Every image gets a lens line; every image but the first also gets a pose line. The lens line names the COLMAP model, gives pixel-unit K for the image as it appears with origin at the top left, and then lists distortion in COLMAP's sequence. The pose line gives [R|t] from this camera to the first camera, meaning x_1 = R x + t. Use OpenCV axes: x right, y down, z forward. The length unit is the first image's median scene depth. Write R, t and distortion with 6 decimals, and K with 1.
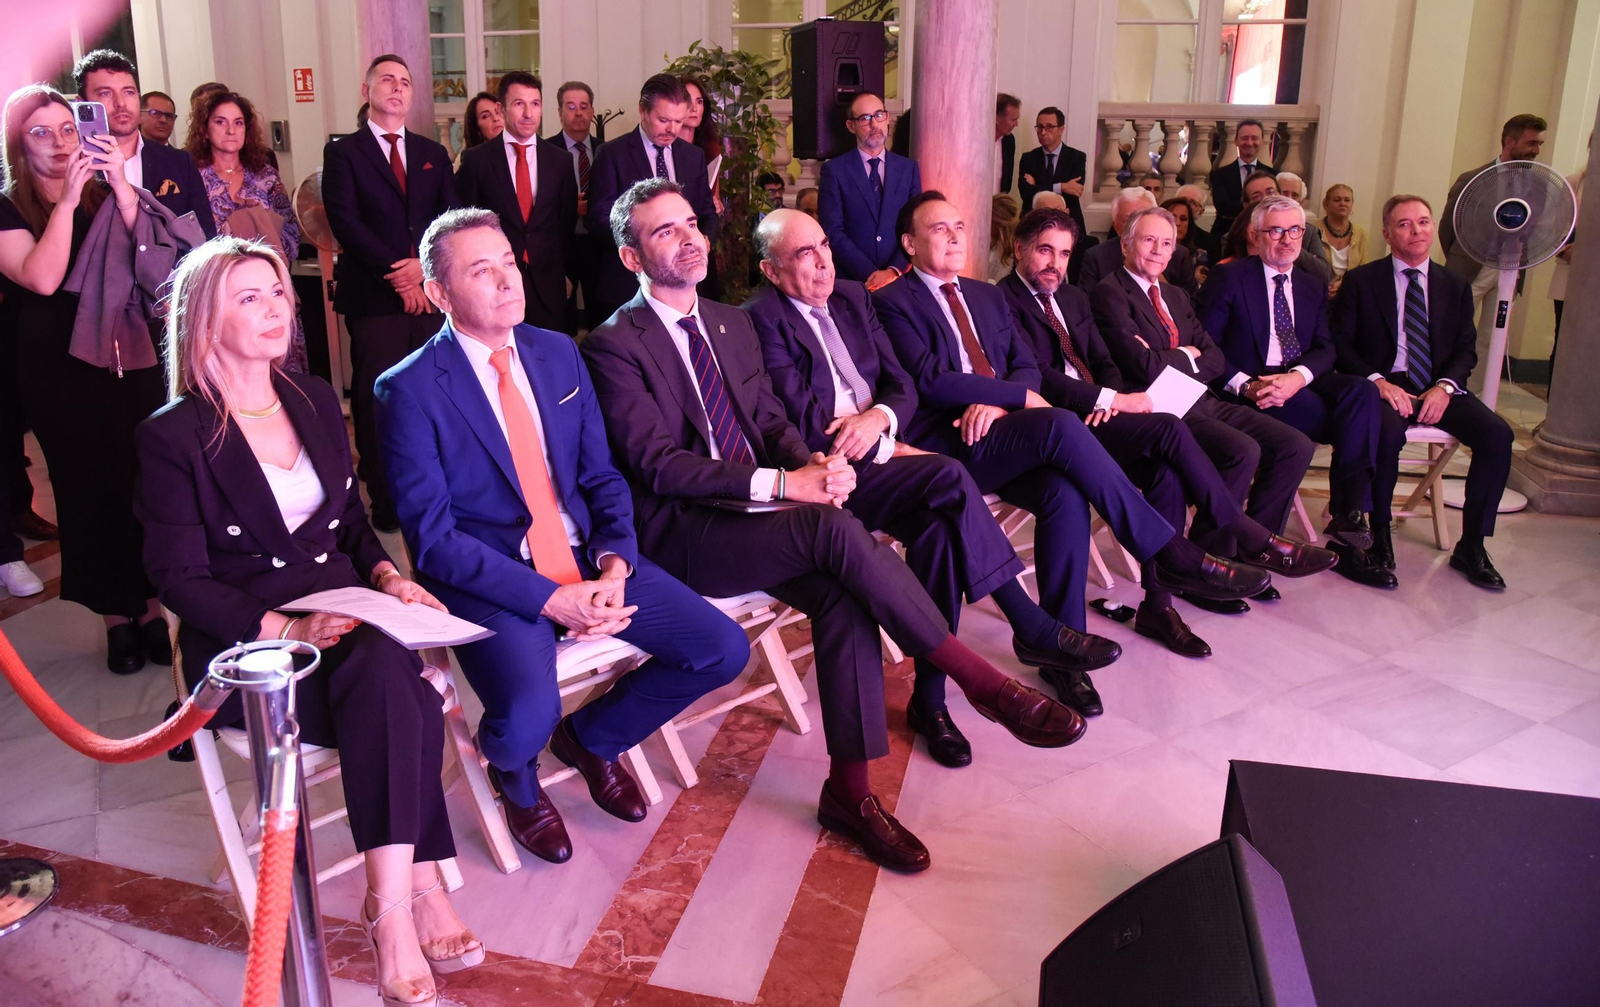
lens RADIAL K [[1148.3, 0, 778.5], [0, 1148.3, 448.8], [0, 0, 1]] dist [-0.096855, 0.039537]
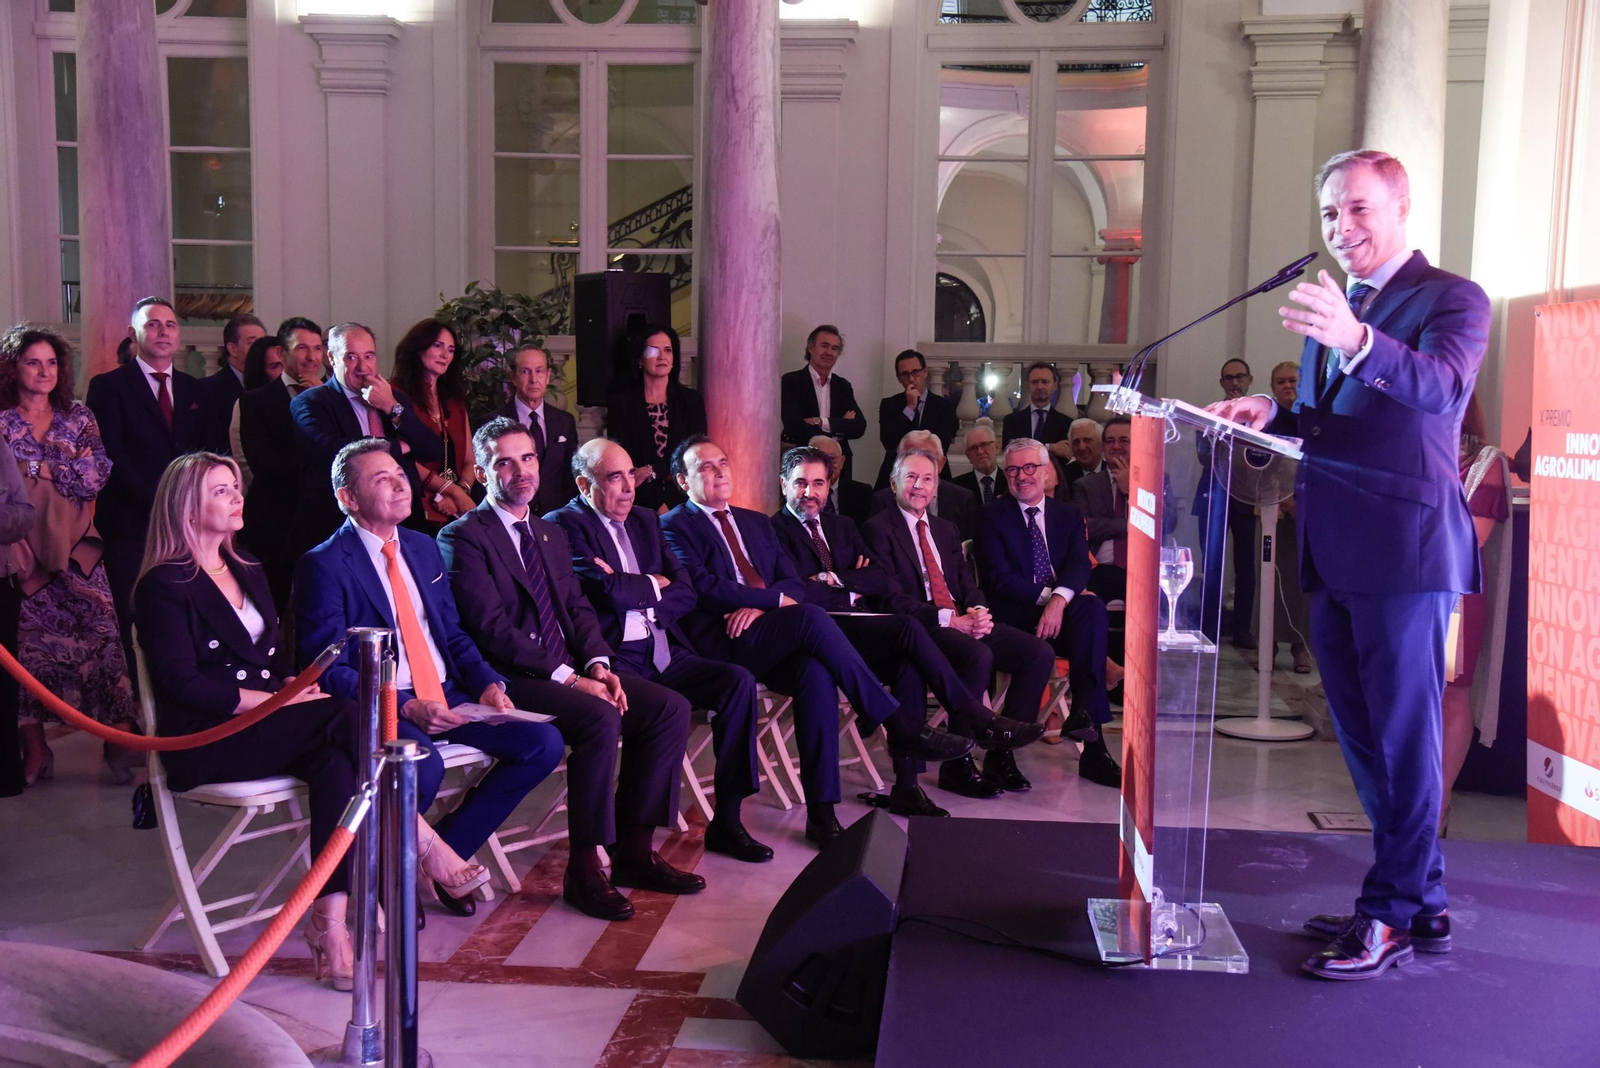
lens RADIAL K [[1819.3, 0, 800.0], [0, 1819.3, 534.0], [0, 0, 1]] dist [0.151890, 0.000790]
pose [[0.988752, -0.002240, 0.149549, -0.070108], [0.028620, 0.984244, -0.174481, 0.274290], [-0.146802, 0.176799, 0.973238, -1.100548]]
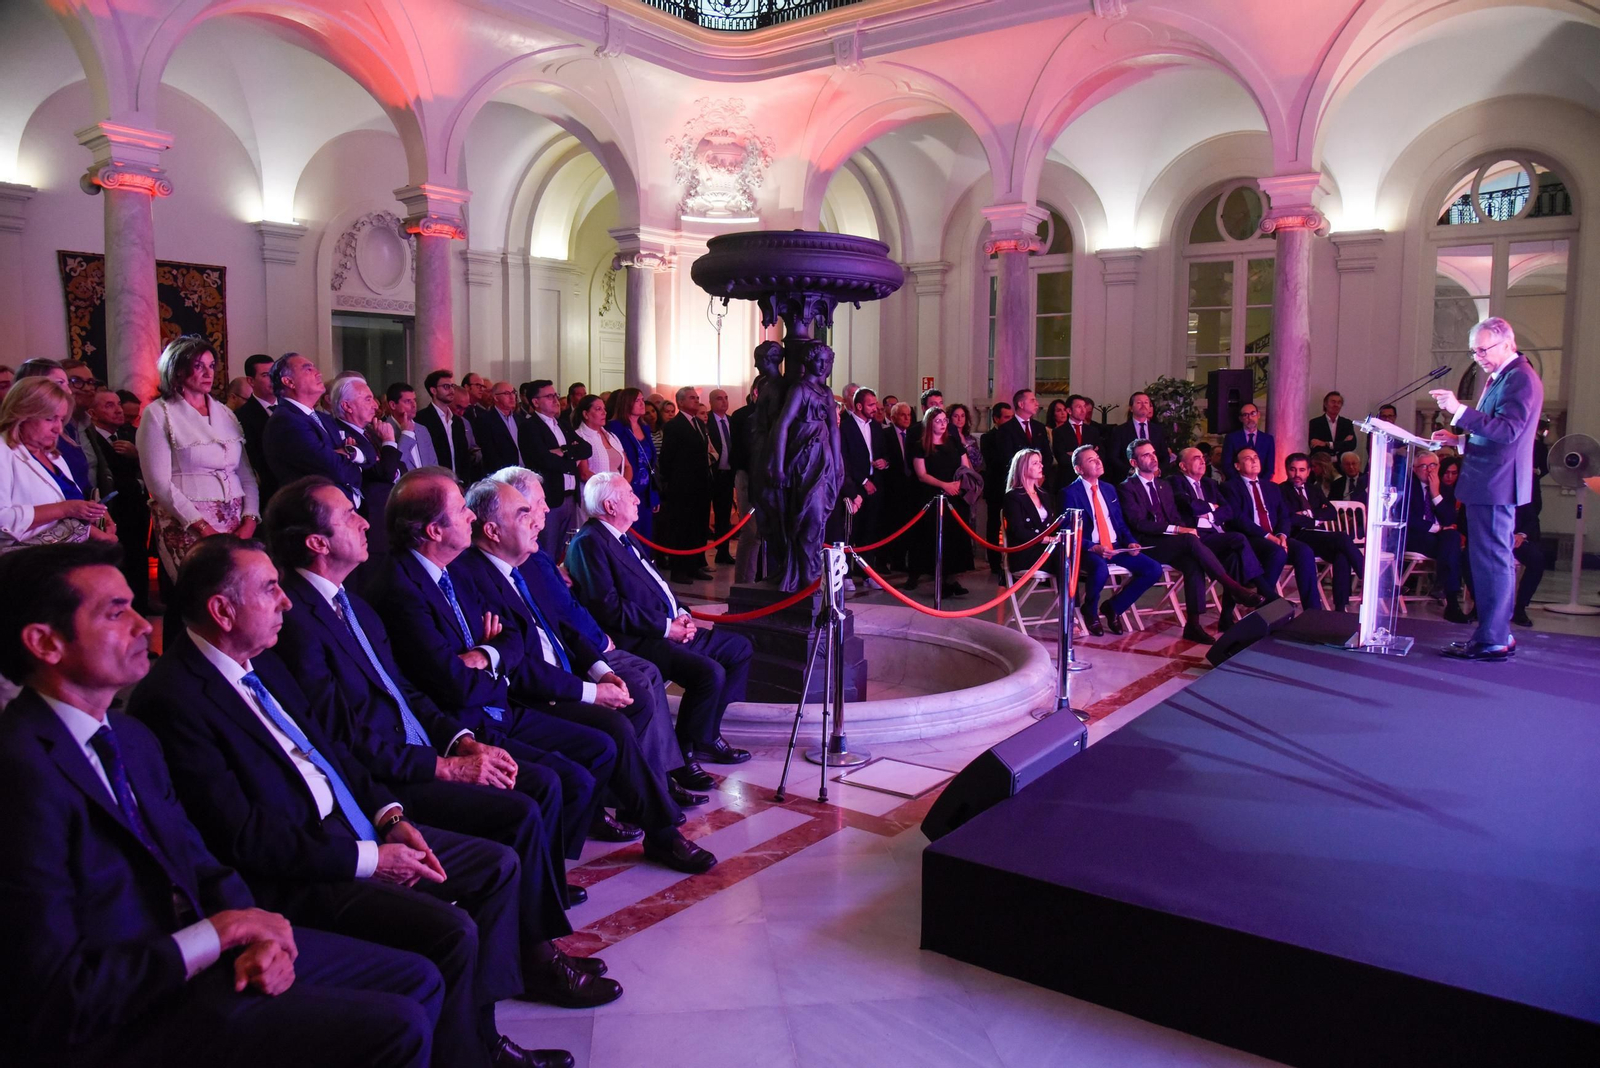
lens RADIAL K [[1098.1, 0, 804.2], [0, 1098.1, 539.8], [0, 0, 1]] dist [-0.107524, 0.058733]
pose [[0.923486, 0.039676, -0.381575, 0.193301], [-0.096979, 0.986476, -0.132135, 0.542021], [0.371172, 0.159029, 0.914845, -2.107023]]
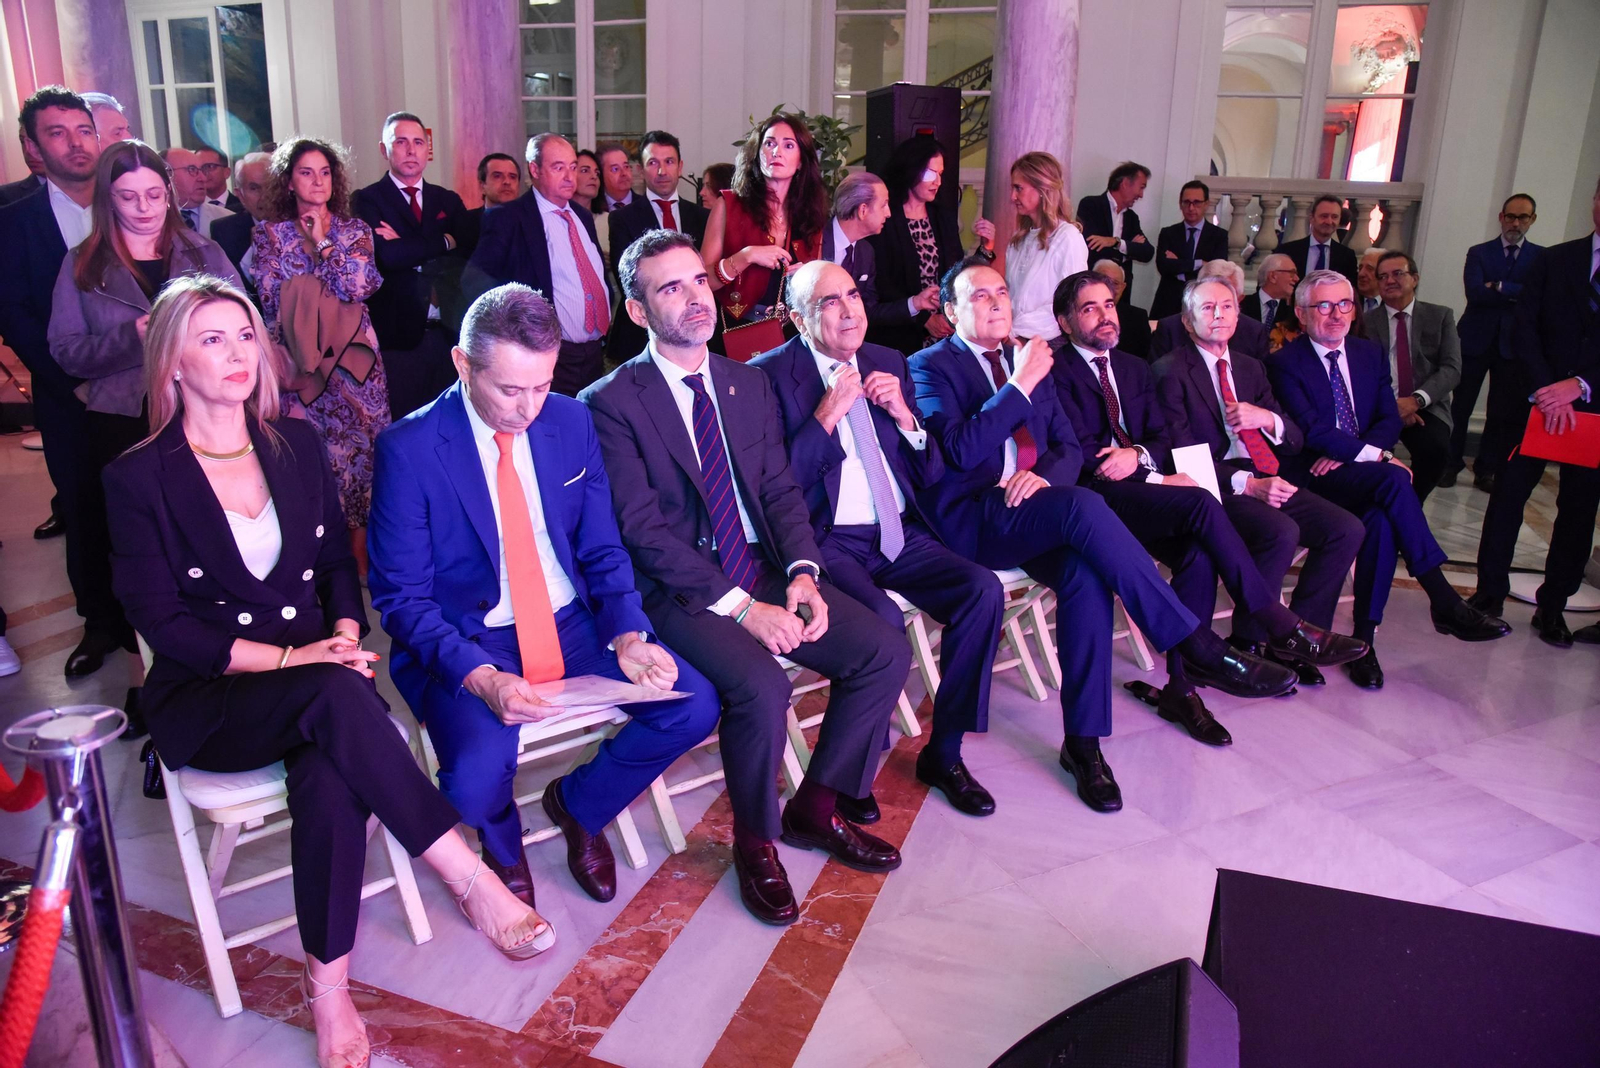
lens RADIAL K [[1098.1, 0, 804.2], [0, 1098.1, 539.8], [0, 0, 1]] dist [-0.107524, 0.058733]
pose [[0.995755, 0.043103, -0.081328, 0.098891], [-0.040635, 0.998669, 0.031754, -0.010400], [0.082588, -0.028315, 0.996181, 0.071836]]
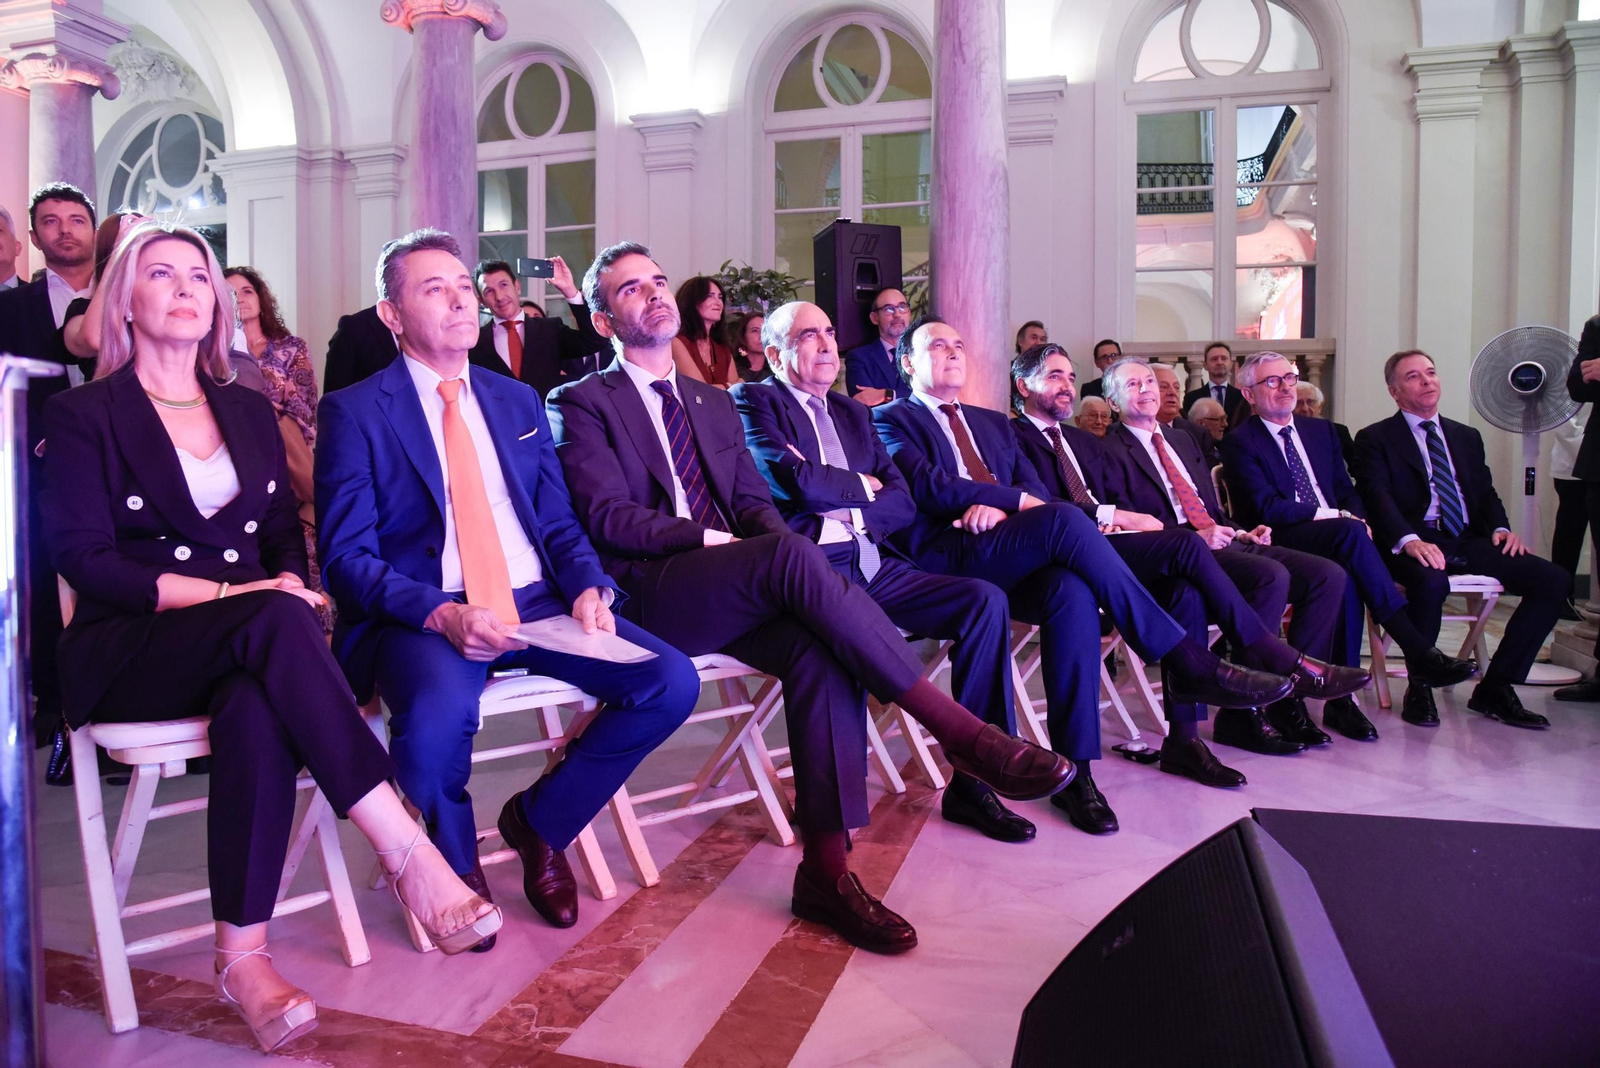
lens RADIAL K [[1098.1, 0, 804.2], [0, 1098.1, 539.8], [0, 0, 1]] dist [-0.107524, 0.058733]
pose [[0.999364, -0.004017, -0.035441, 0.075121], [-0.002781, 0.981837, -0.189705, 0.195019], [0.035559, 0.189683, 0.981201, 0.121691]]
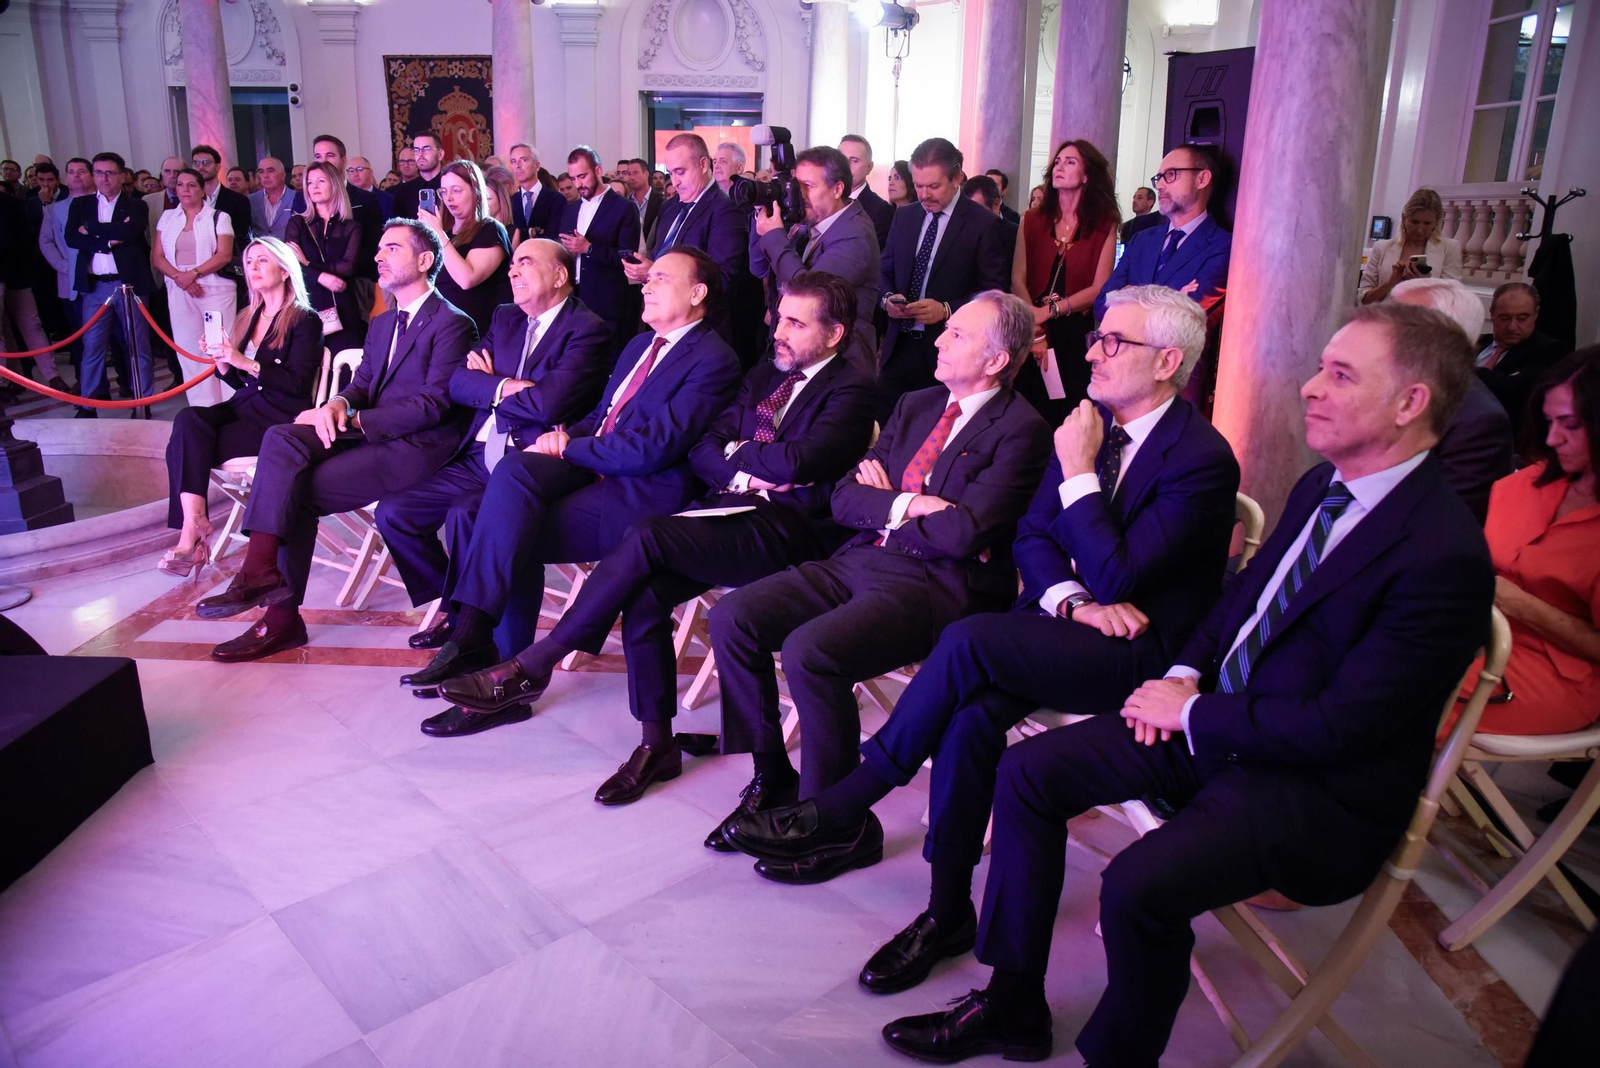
lens RADIAL K [[1098.1, 0, 804.2], [0, 1098.1, 539.8], [0, 0, 1]] dist [-0.107524, 0.058733]
pose [[0.228269, 0.278170, -0.933014, 1.457820], [-0.262181, 0.940477, 0.216250, -0.288676], [0.937632, 0.195255, 0.287613, 1.148908]]
